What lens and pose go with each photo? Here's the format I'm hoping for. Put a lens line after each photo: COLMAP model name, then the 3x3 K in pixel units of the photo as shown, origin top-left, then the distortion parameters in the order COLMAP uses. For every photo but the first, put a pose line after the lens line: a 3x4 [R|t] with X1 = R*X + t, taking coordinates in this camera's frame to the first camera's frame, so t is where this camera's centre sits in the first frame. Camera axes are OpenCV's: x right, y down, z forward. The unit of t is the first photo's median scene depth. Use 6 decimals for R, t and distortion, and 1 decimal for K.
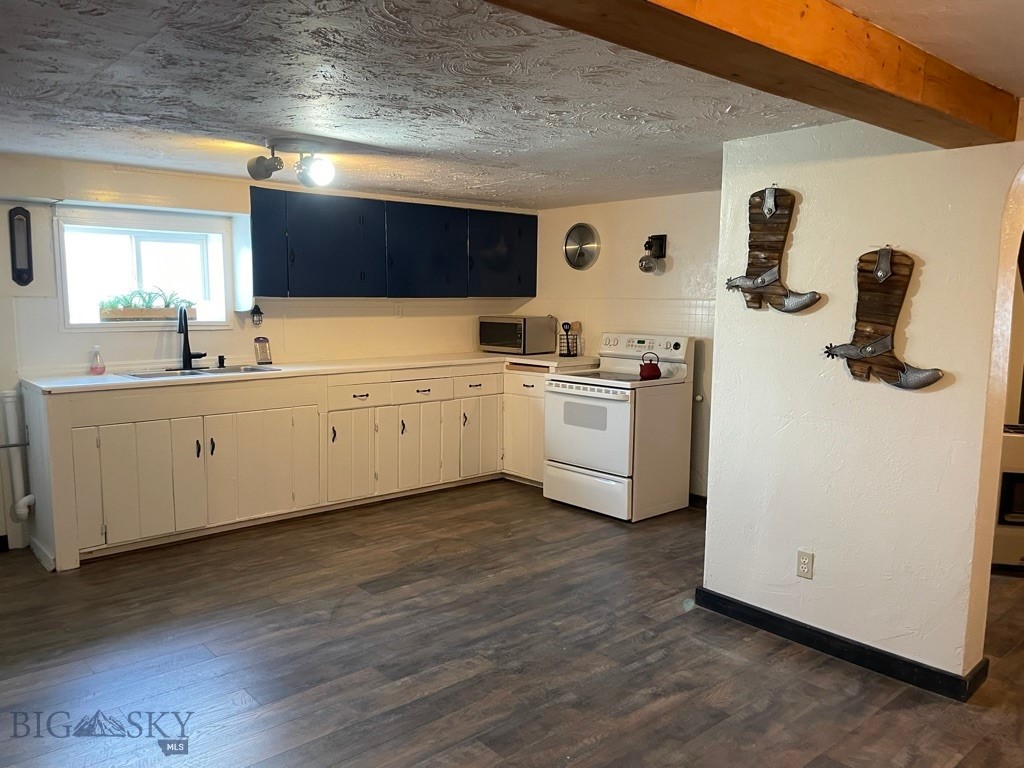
lens RADIAL K [[781.4, 0, 506.1], [0, 781.4, 388.2], [0, 0, 1]] dist [0.081811, -0.114885]
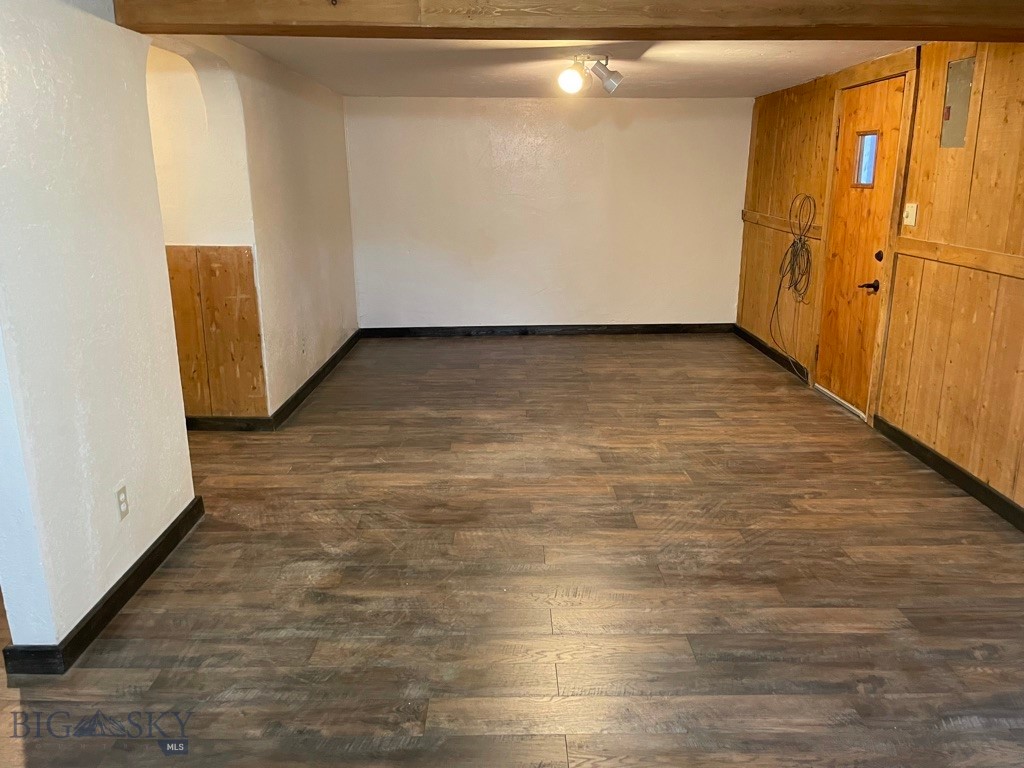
lens RADIAL K [[781.4, 0, 506.1], [0, 781.4, 388.2], [0, 0, 1]] dist [0.081811, -0.114885]
pose [[-0.757929, -0.187504, 0.624809, -0.314133], [0.070142, 0.928823, 0.363825, -0.122223], [-0.648555, 0.319579, -0.690830, 0.908560]]
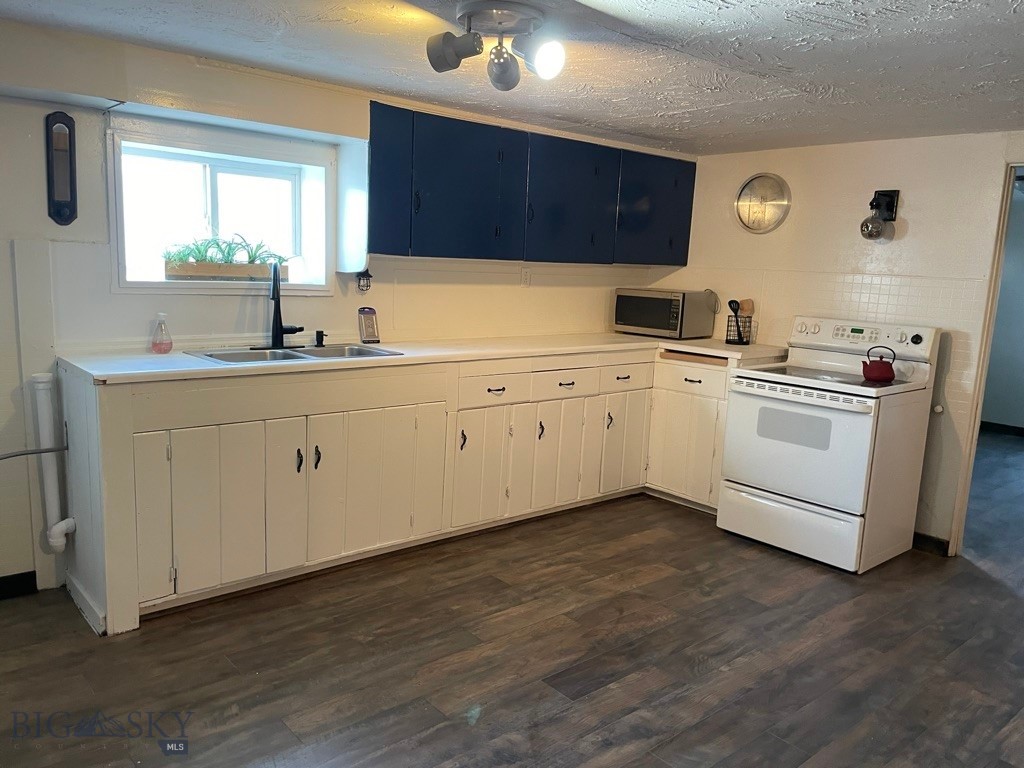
lens RADIAL K [[781.4, 0, 506.1], [0, 781.4, 388.2], [0, 0, 1]] dist [0.081811, -0.114885]
pose [[0.999252, 0.038487, -0.003706, -0.190902], [-0.038292, 0.998337, 0.043100, -0.027565], [0.005359, -0.042926, 0.999064, 0.267809]]
